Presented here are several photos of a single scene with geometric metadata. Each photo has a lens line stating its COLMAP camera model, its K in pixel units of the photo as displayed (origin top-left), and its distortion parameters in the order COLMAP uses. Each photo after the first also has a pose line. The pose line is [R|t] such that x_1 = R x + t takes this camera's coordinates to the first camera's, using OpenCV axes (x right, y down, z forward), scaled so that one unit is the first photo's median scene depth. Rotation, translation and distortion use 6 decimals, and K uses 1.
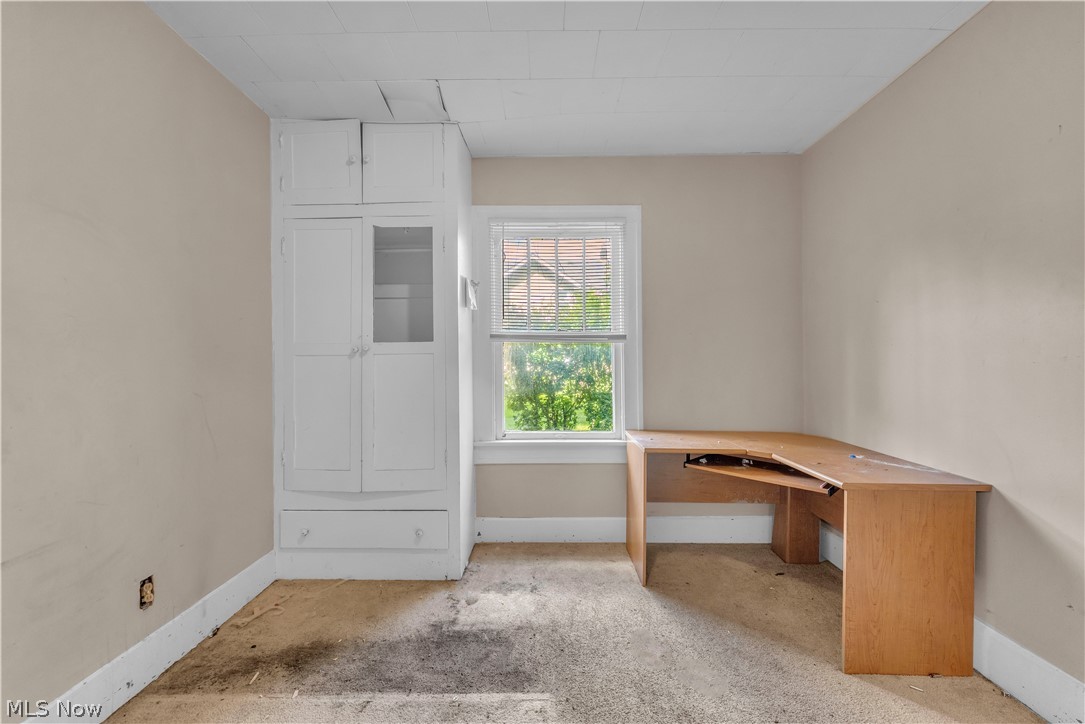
lens RADIAL K [[439.8, 0, 541.9], [0, 439.8, 363.4], [0, 0, 1]] dist [-0.000910, -0.000064]
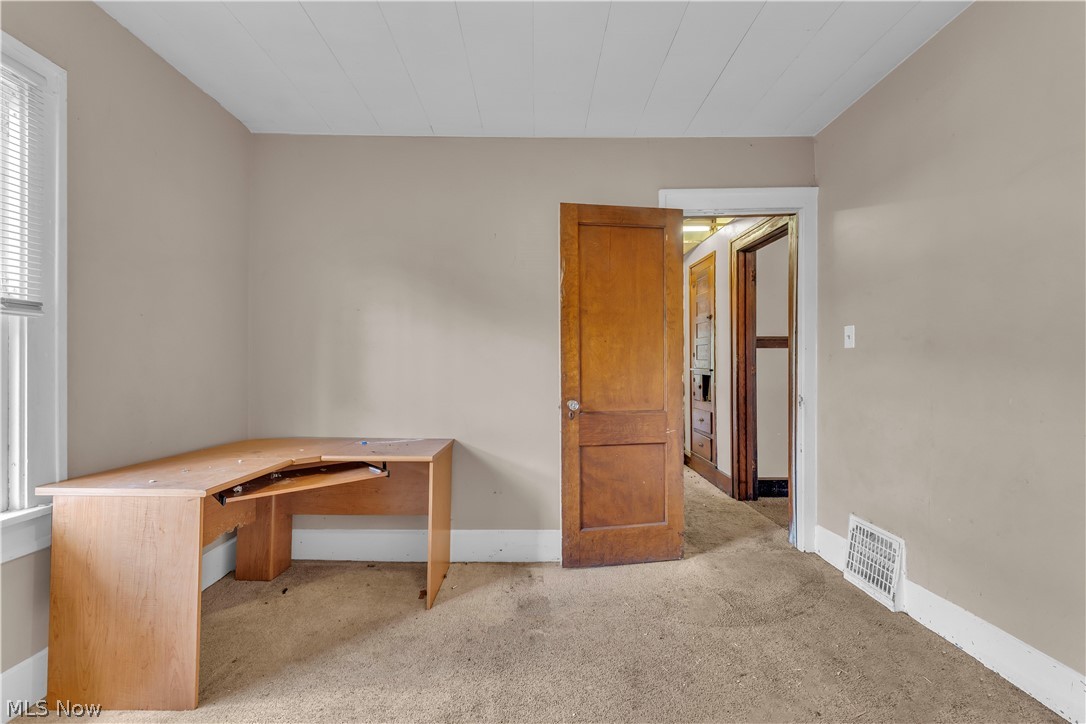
lens RADIAL K [[440.3, 0, 542.1], [0, 440.3, 364.3], [0, 0, 1]] dist [-0.000910, -0.000064]
pose [[-0.020930, 0.007788, 0.999751, -0.384086], [-0.002602, 0.999966, -0.007844, 0.011726], [-0.999778, -0.002765, -0.020909, 0.472924]]
